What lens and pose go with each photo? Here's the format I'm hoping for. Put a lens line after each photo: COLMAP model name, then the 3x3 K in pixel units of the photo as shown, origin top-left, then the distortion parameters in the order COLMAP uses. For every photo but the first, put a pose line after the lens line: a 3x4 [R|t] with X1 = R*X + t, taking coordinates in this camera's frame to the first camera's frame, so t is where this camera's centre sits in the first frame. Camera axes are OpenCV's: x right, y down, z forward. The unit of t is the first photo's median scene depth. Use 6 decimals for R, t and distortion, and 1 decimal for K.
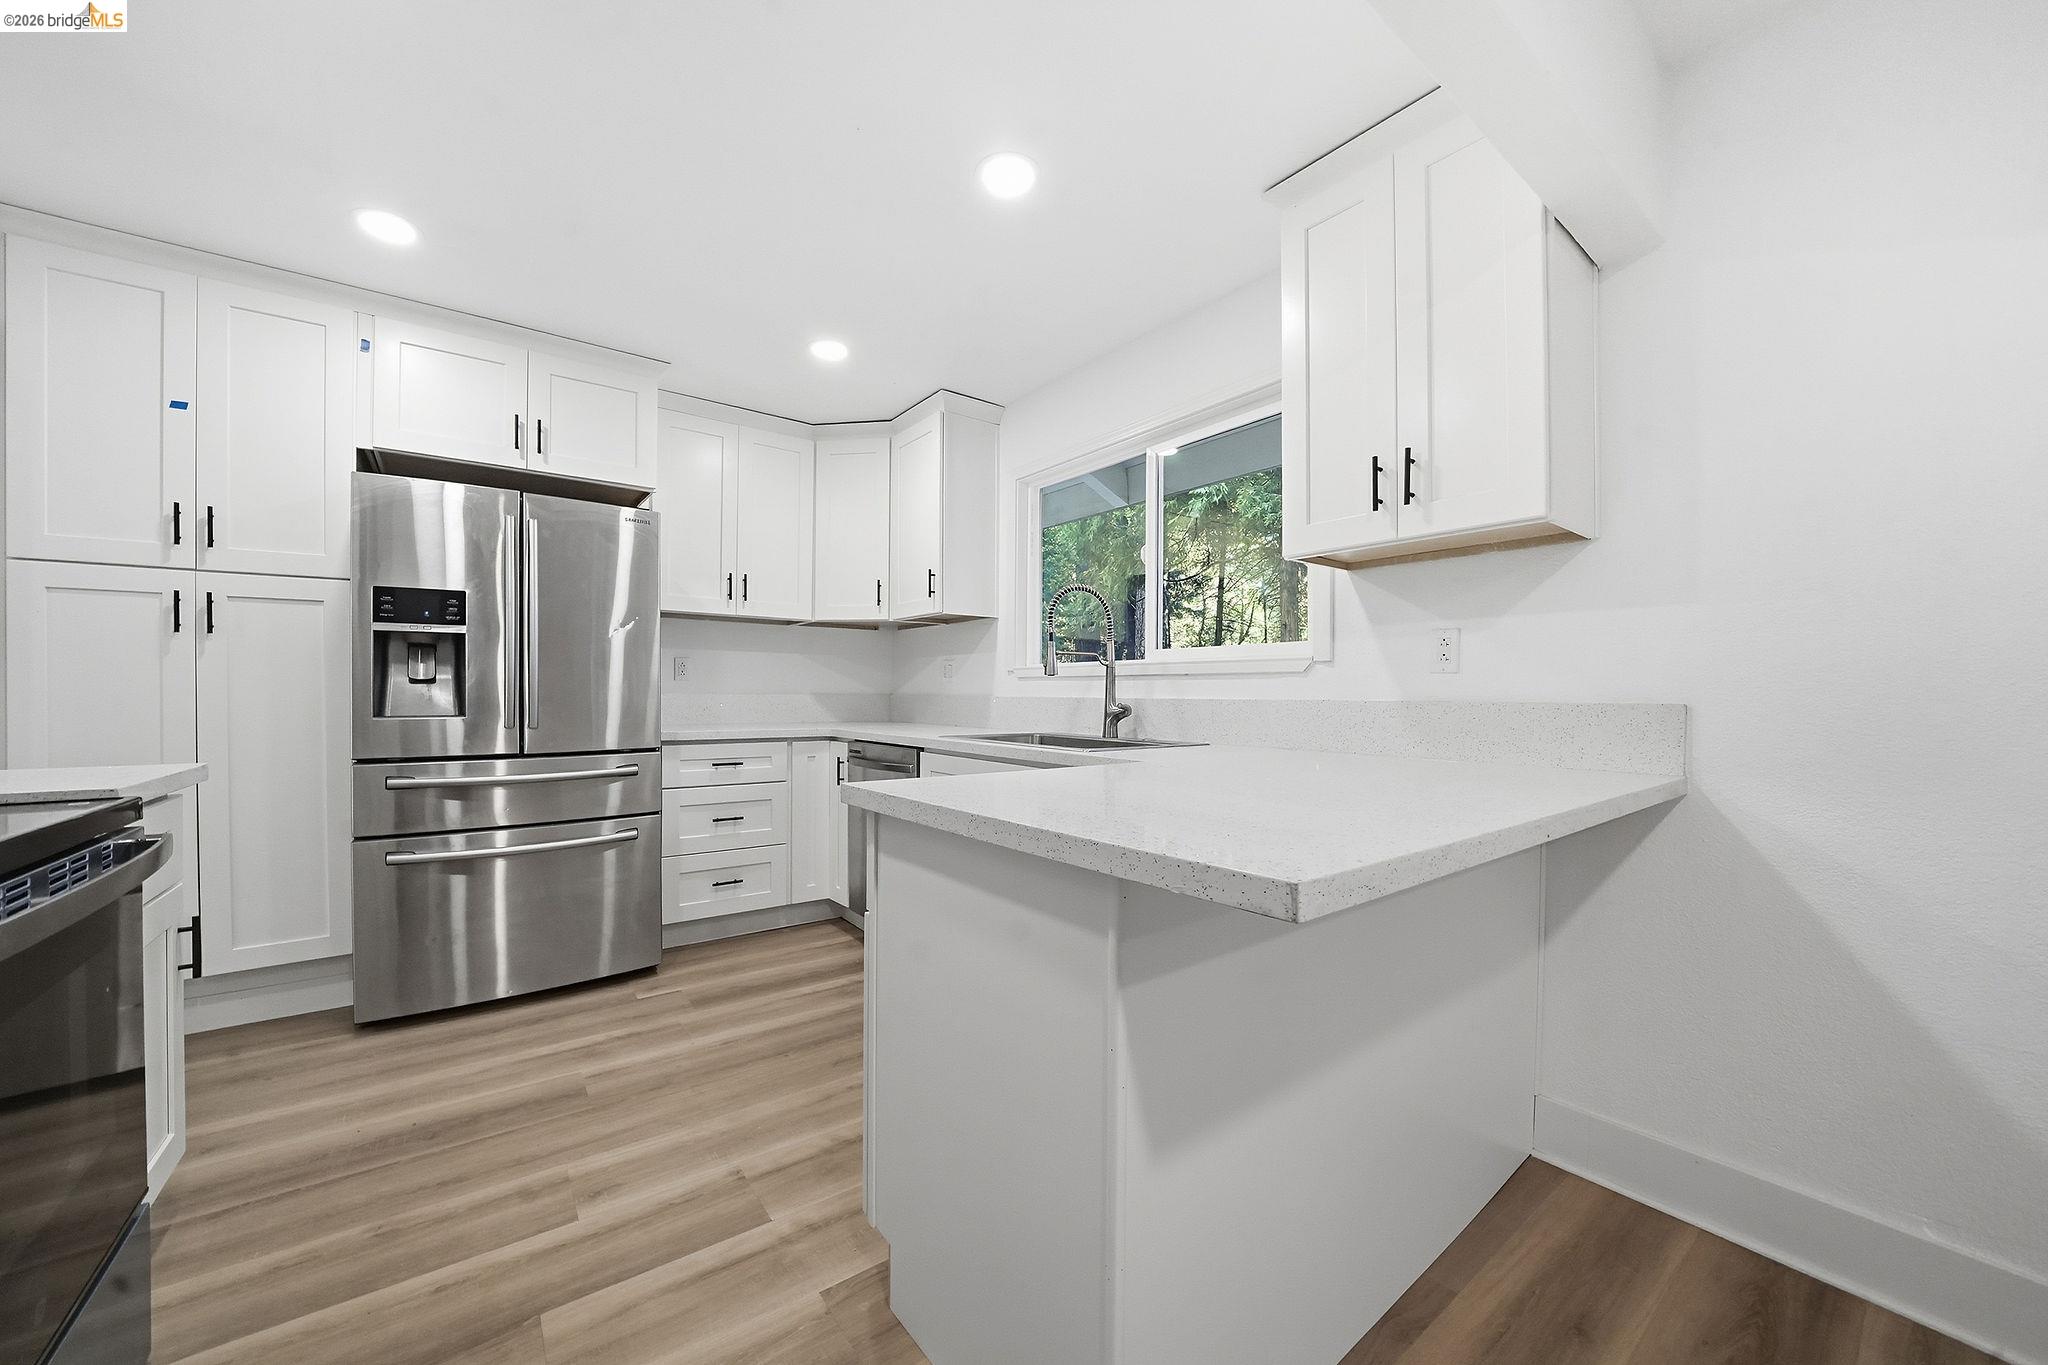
lens RADIAL K [[790.5, 0, 1003.1], [0, 790.5, 690.2], [0, 0, 1]] dist [-0.006338, -0.000285]
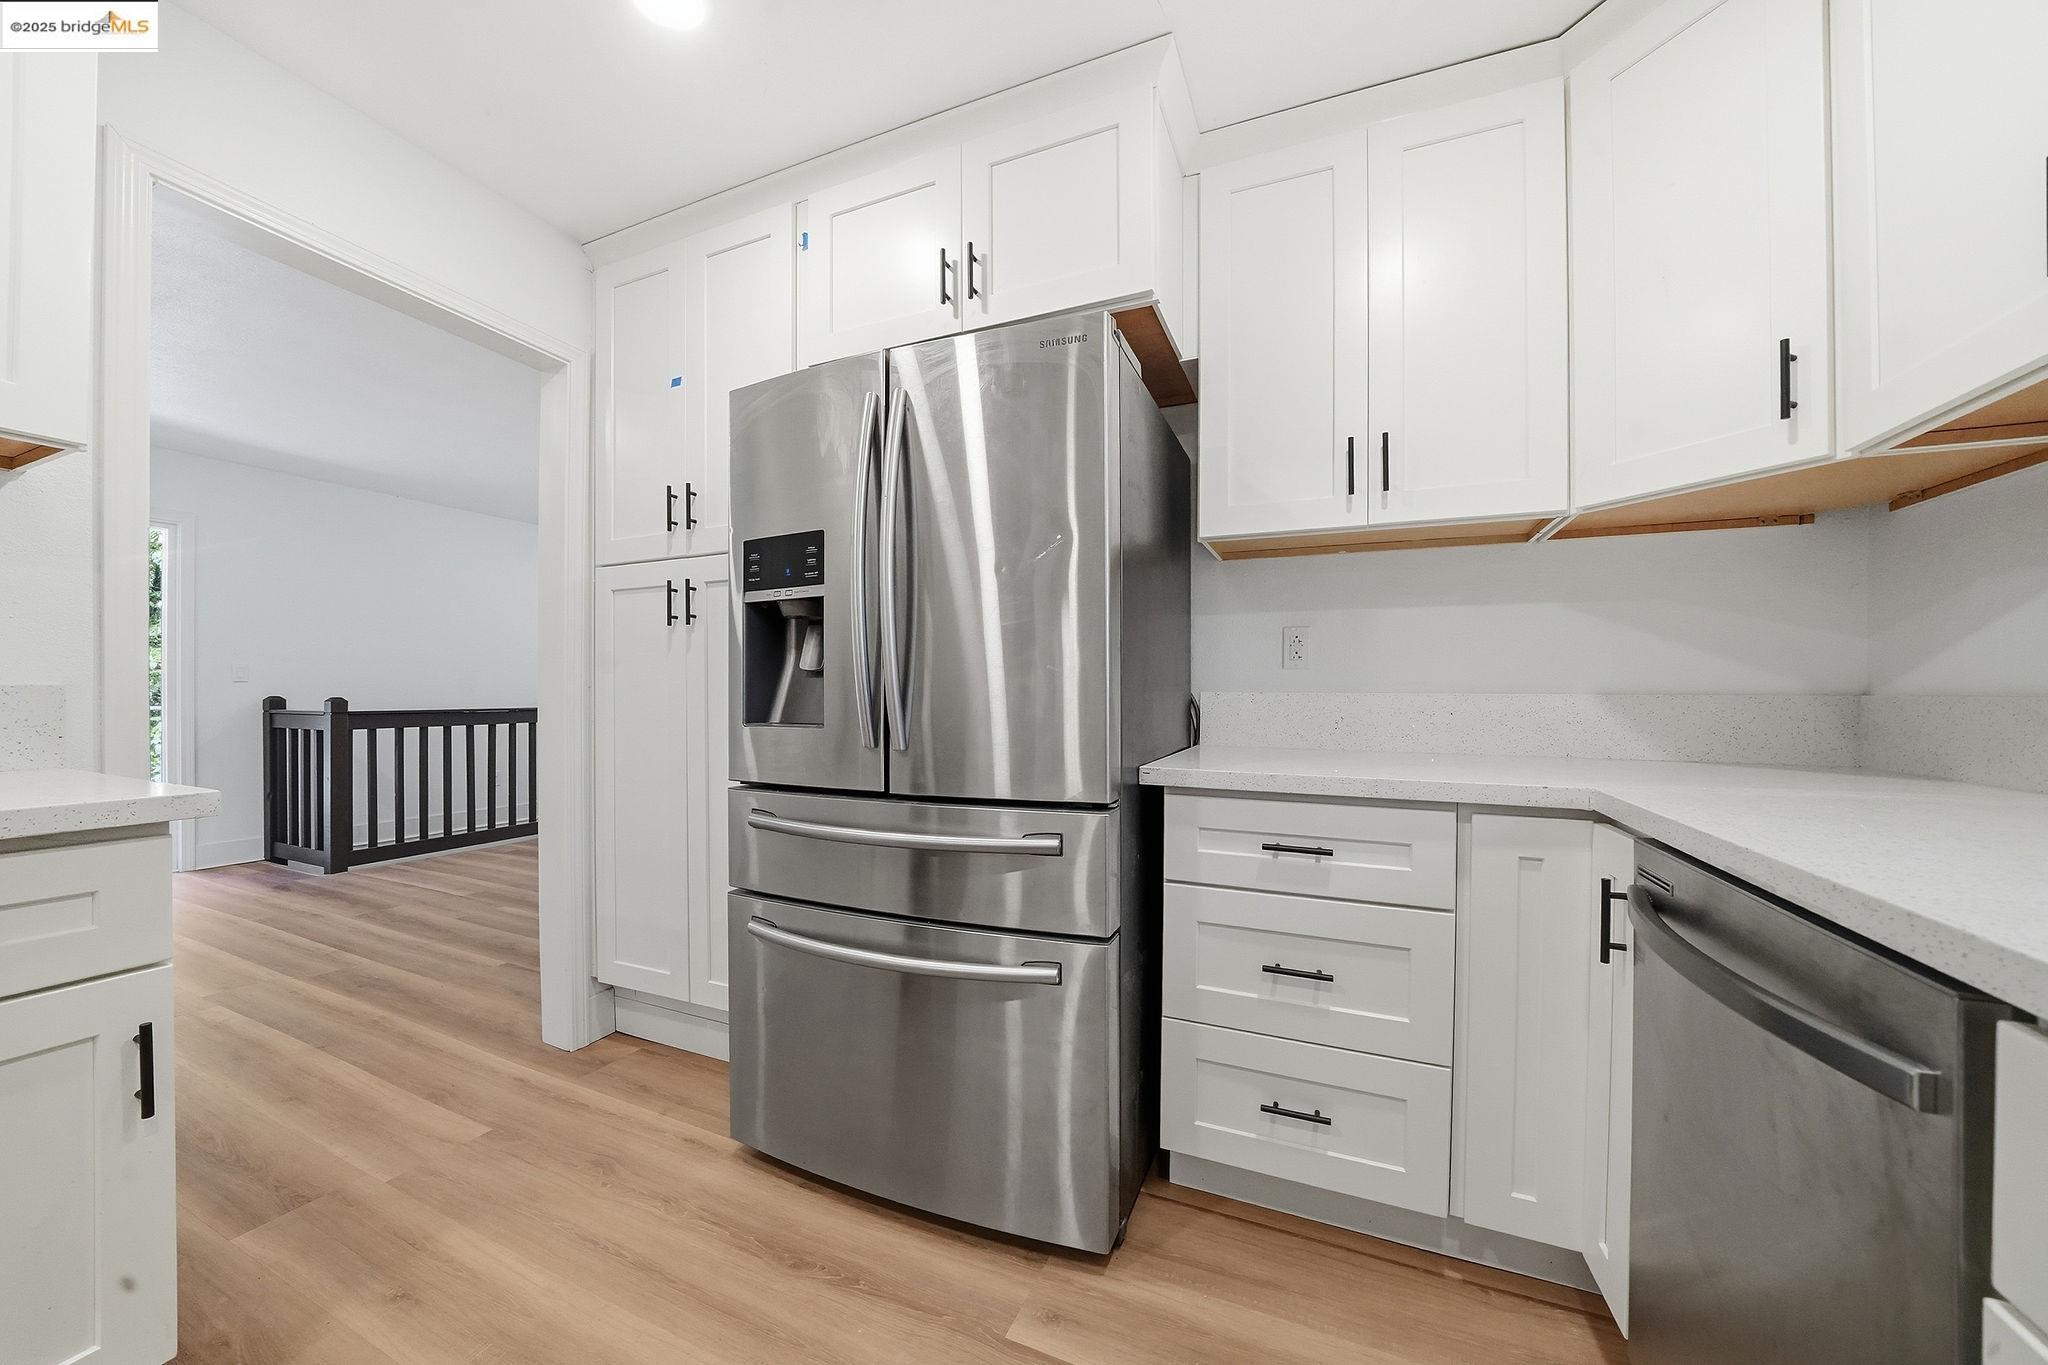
lens RADIAL K [[720.6, 0, 1024.5], [0, 720.6, 694.2], [0, 0, 1]] dist [-0.016219, -0.000026]
pose [[0.511662, -0.000949, -0.859187, -0.079903], [0.003314, 0.999994, 0.000869, 0.005451], [0.859181, -0.003292, 0.511662, 0.667451]]
